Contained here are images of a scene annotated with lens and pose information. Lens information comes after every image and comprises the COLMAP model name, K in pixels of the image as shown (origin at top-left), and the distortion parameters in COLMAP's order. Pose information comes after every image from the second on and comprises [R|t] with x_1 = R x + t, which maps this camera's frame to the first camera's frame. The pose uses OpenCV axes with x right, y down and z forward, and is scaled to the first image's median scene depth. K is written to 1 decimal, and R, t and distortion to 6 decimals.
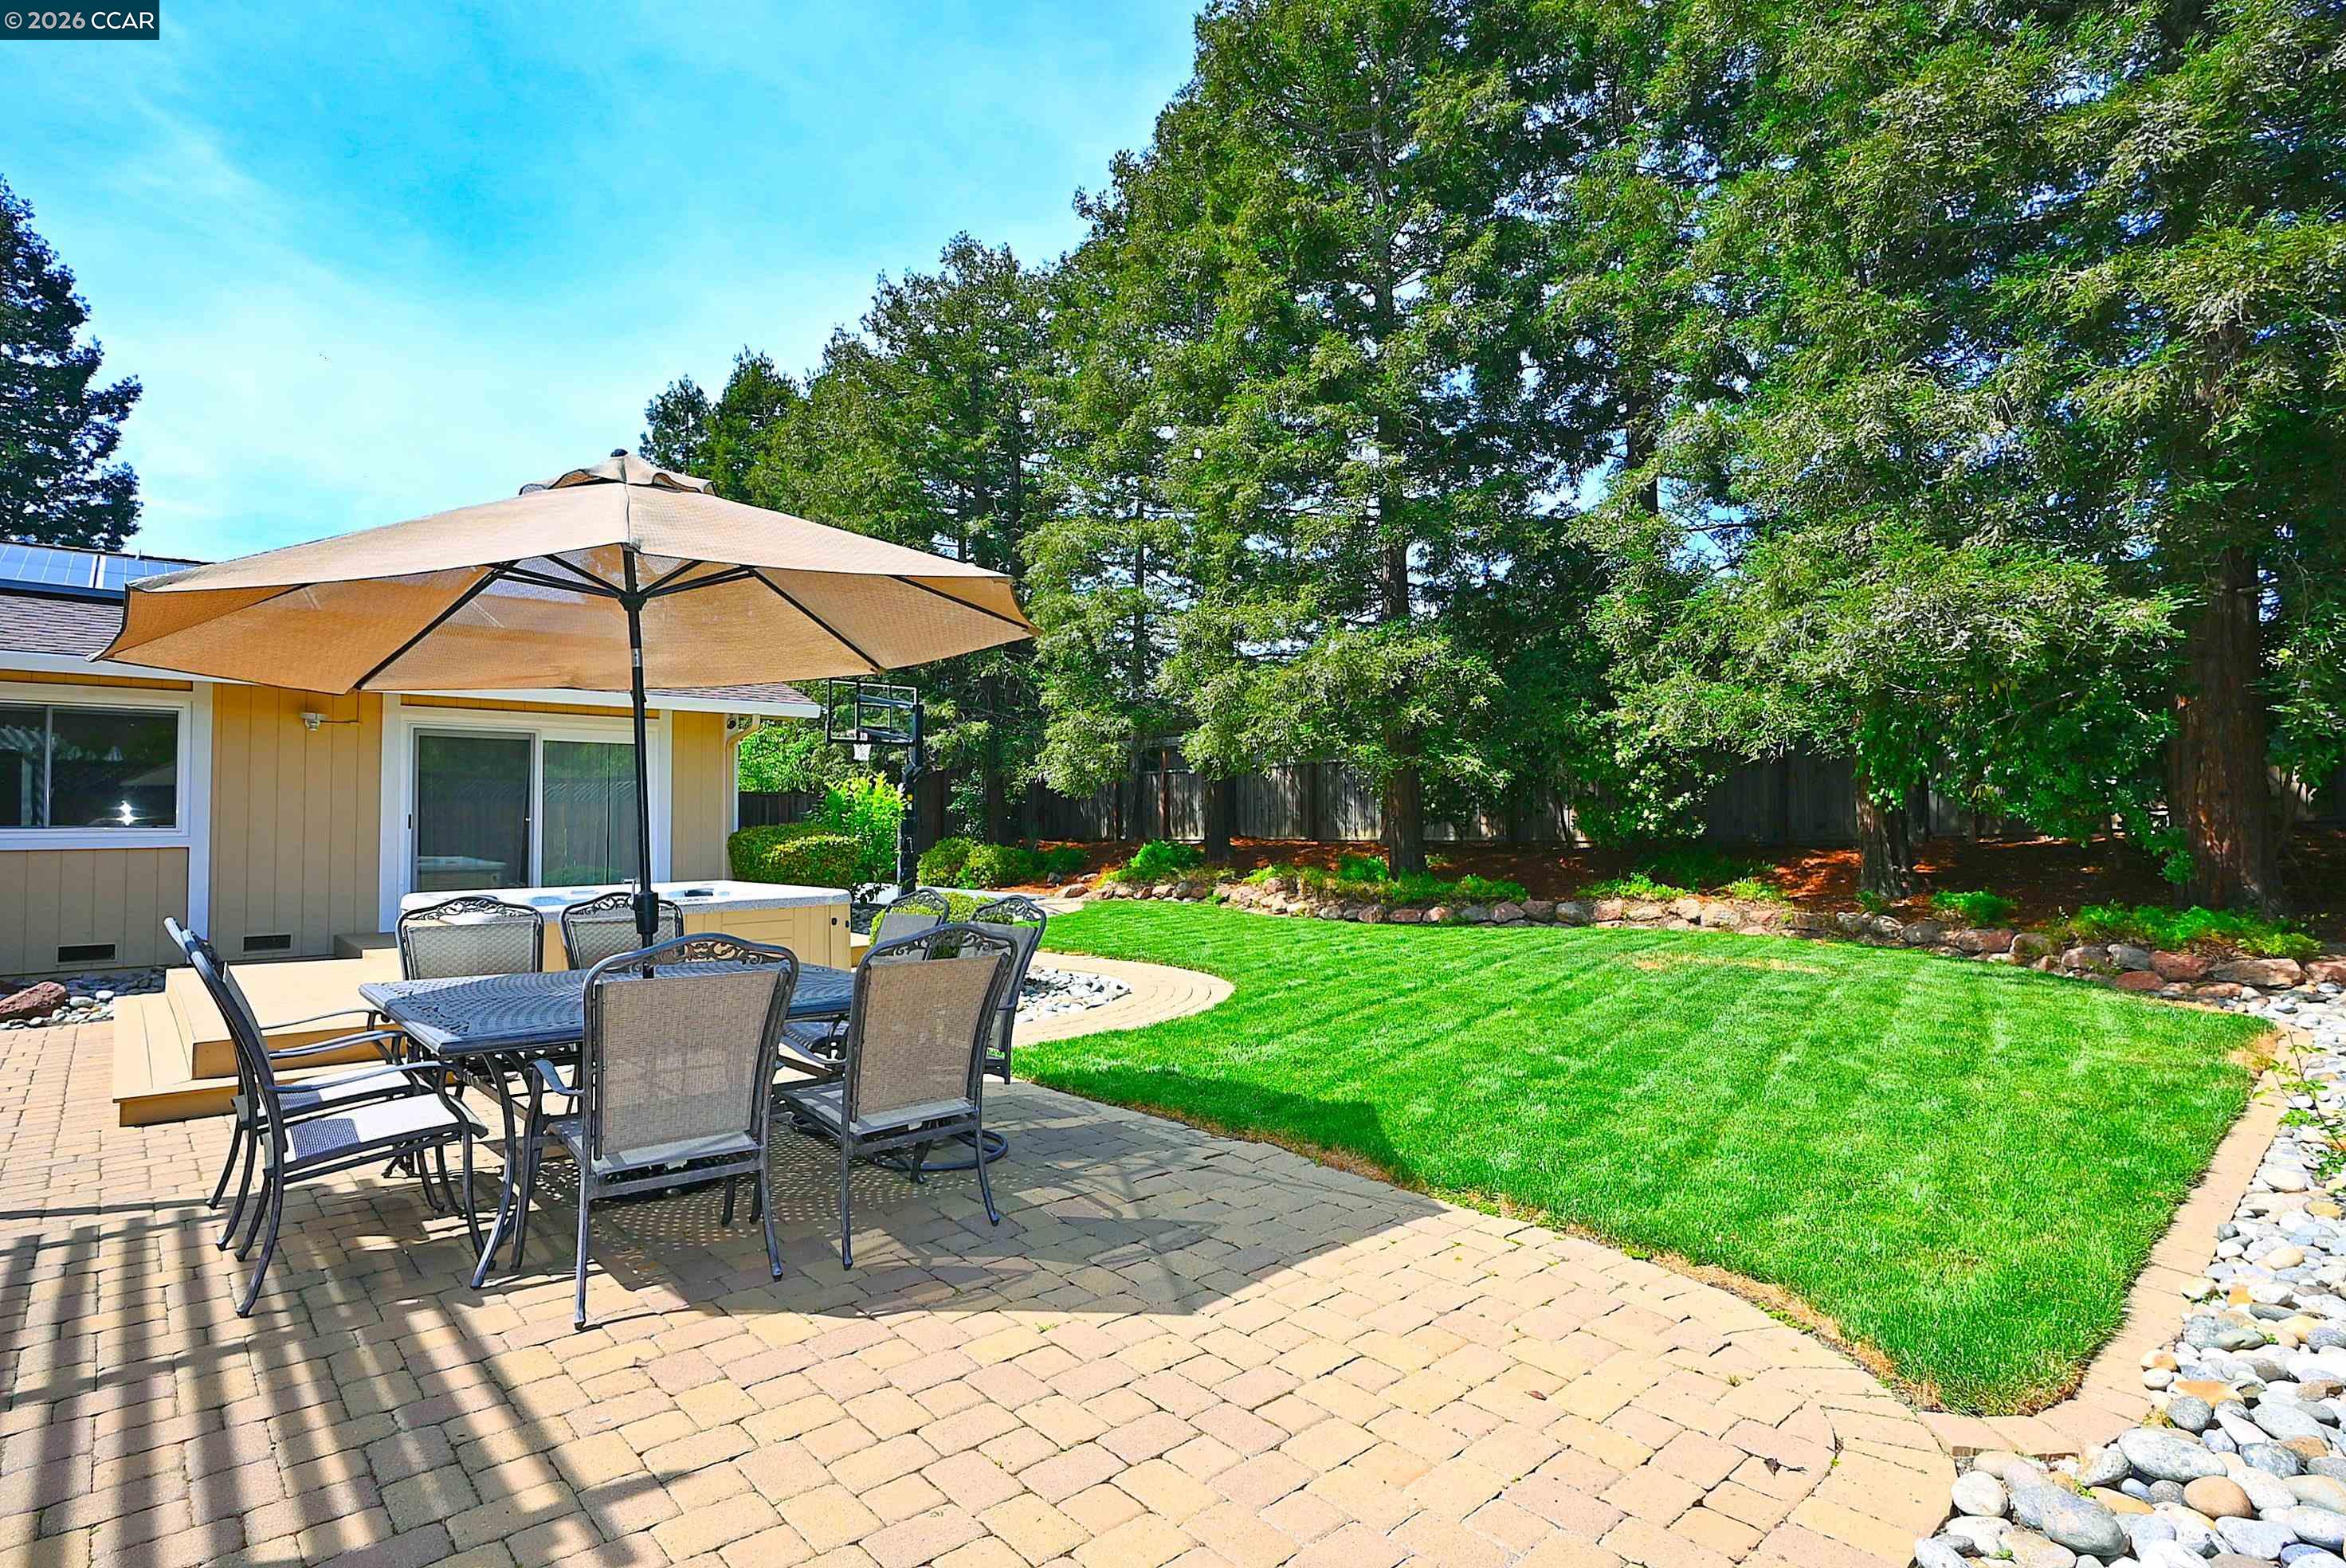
lens RADIAL K [[1160.7, 0, 1173.0], [0, 1160.7, 784.0], [0, 0, 1]] dist [-0.005375, 0.002558]
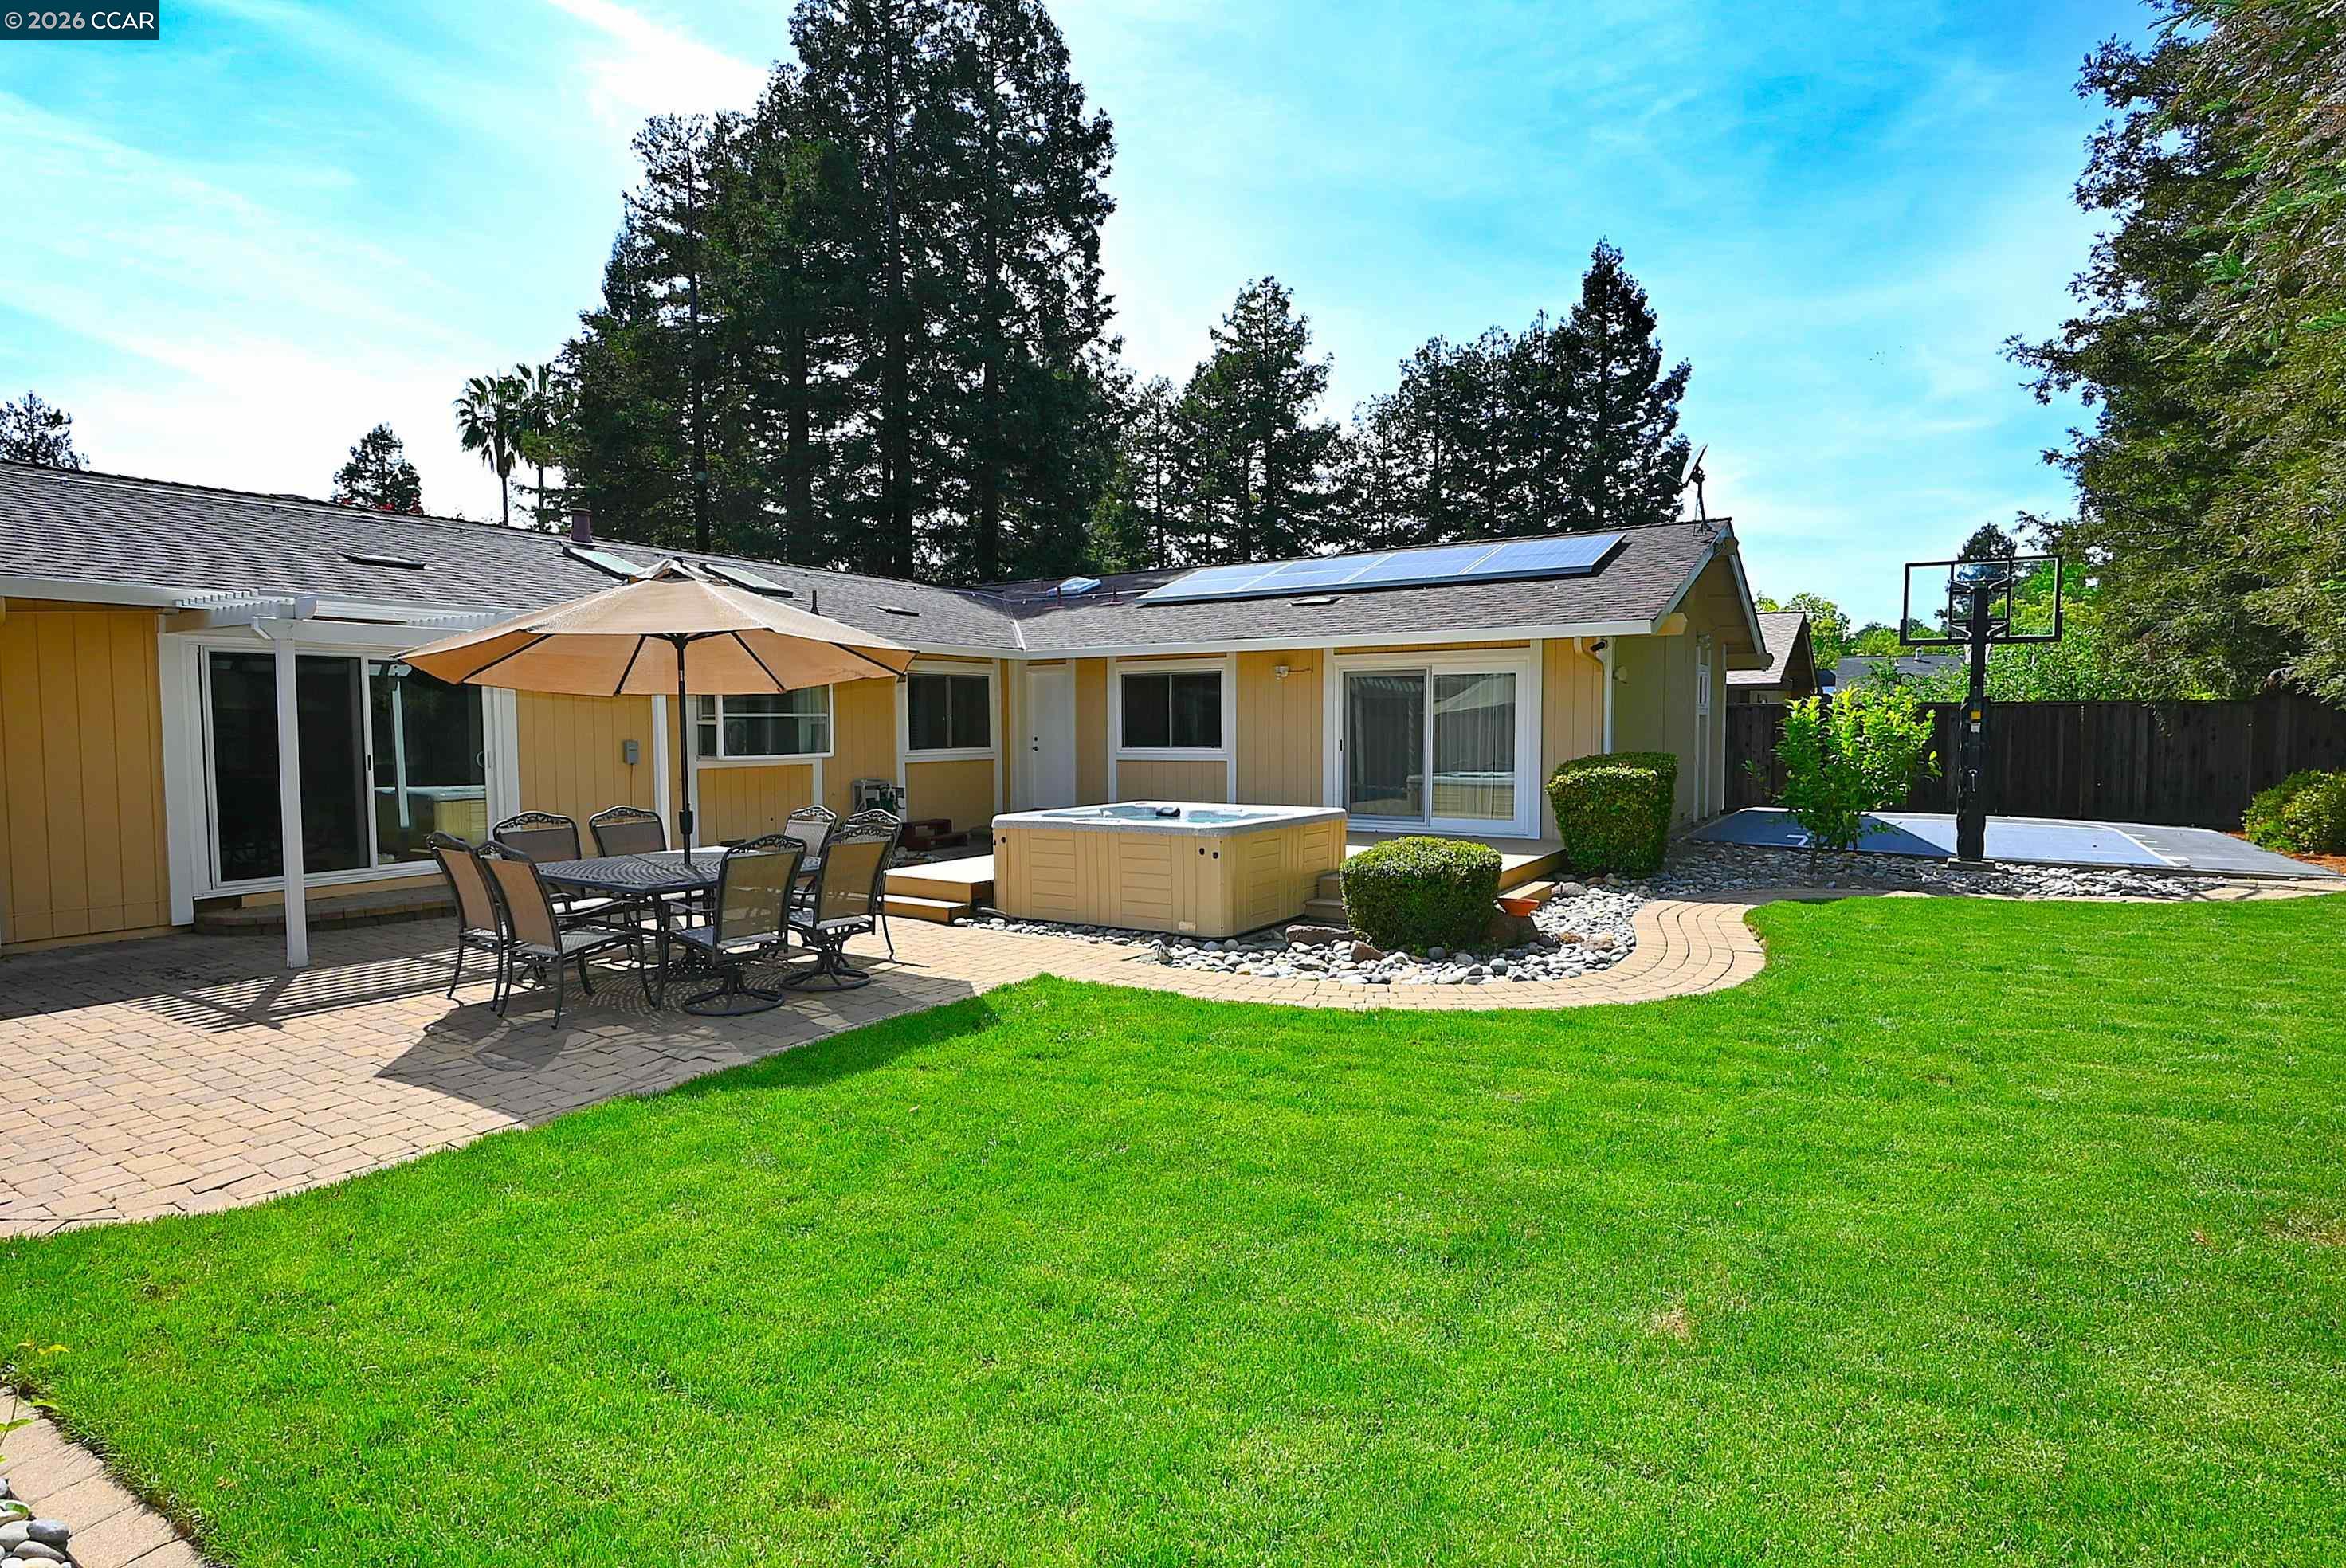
lens RADIAL K [[1190.2, 0, 1194.8], [0, 1190.2, 776.5], [0, 0, 1]] dist [-0.002987, 0.000540]
pose [[0.271507, 0.045191, -0.961375, 0.445557], [0.032621, 0.997891, 0.056120, -0.010195], [0.961883, -0.046598, 0.269461, 0.379794]]
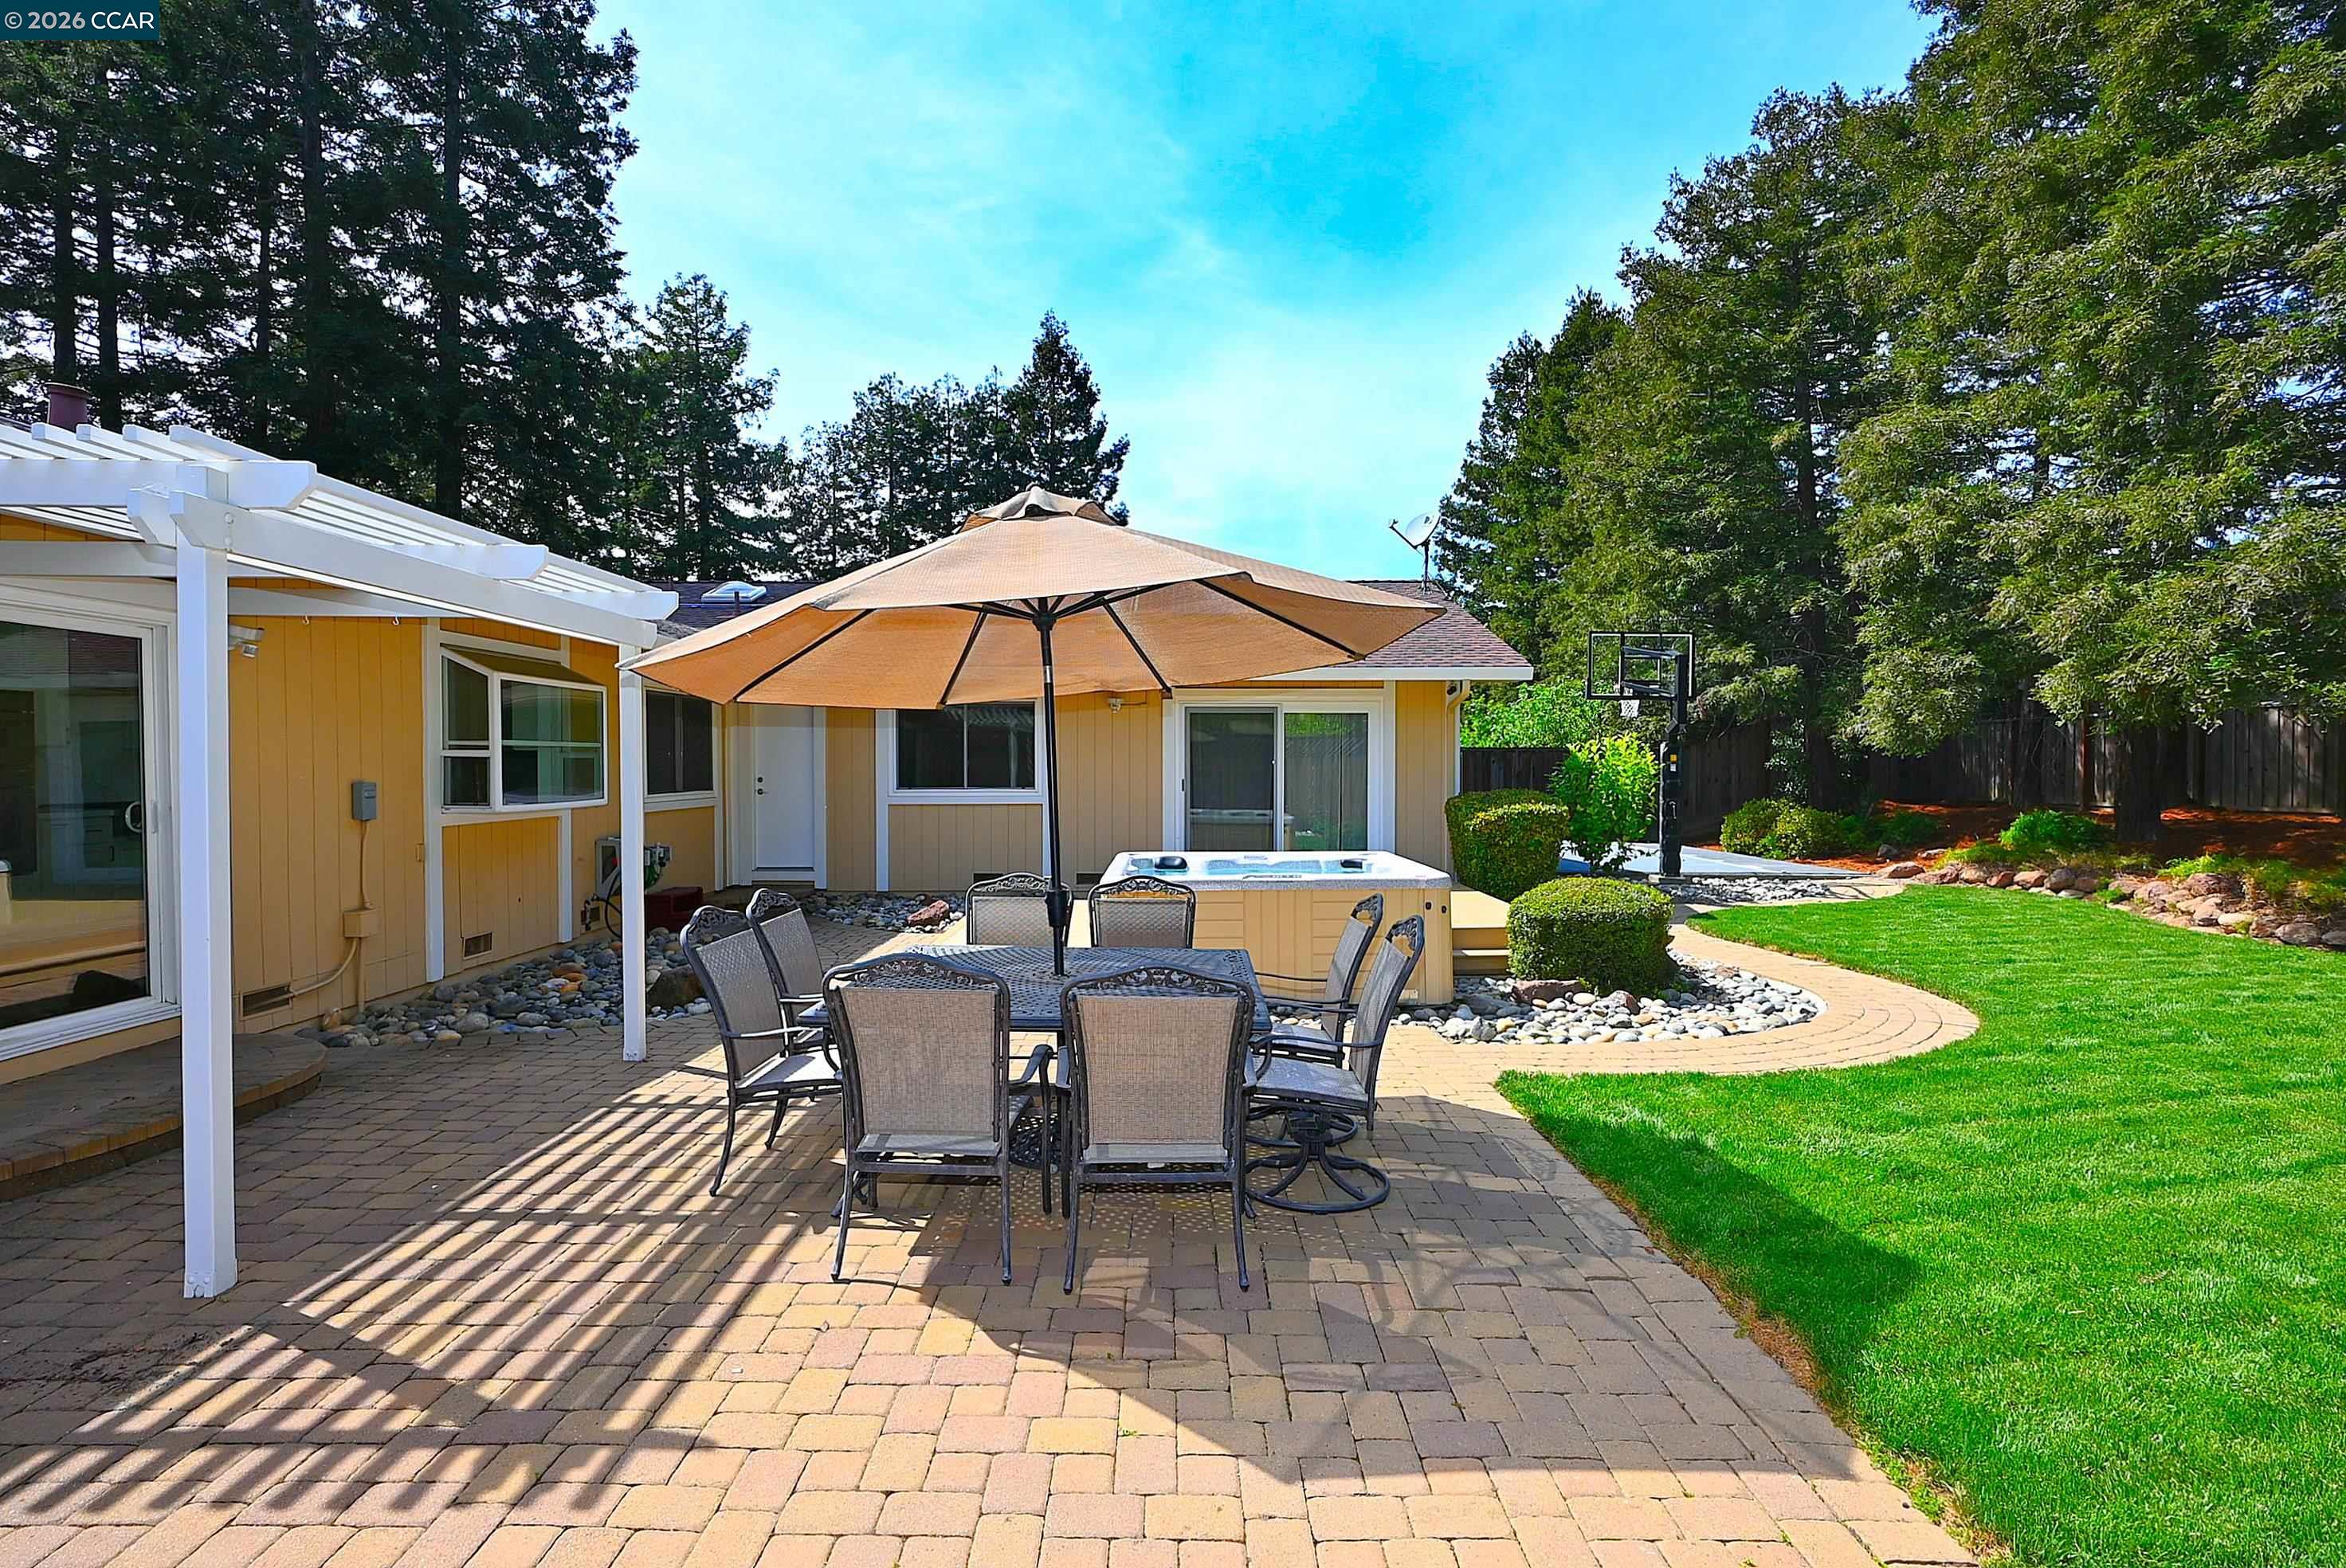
lens RADIAL K [[1160.7, 0, 1173.0], [0, 1160.7, 784.0], [0, 0, 1]] dist [-0.005375, 0.002558]
pose [[0.741756, 0.014453, -0.670514, 0.108580], [0.017805, 0.998991, 0.041230, -0.014707], [0.670433, -0.042521, 0.740750, 0.080808]]
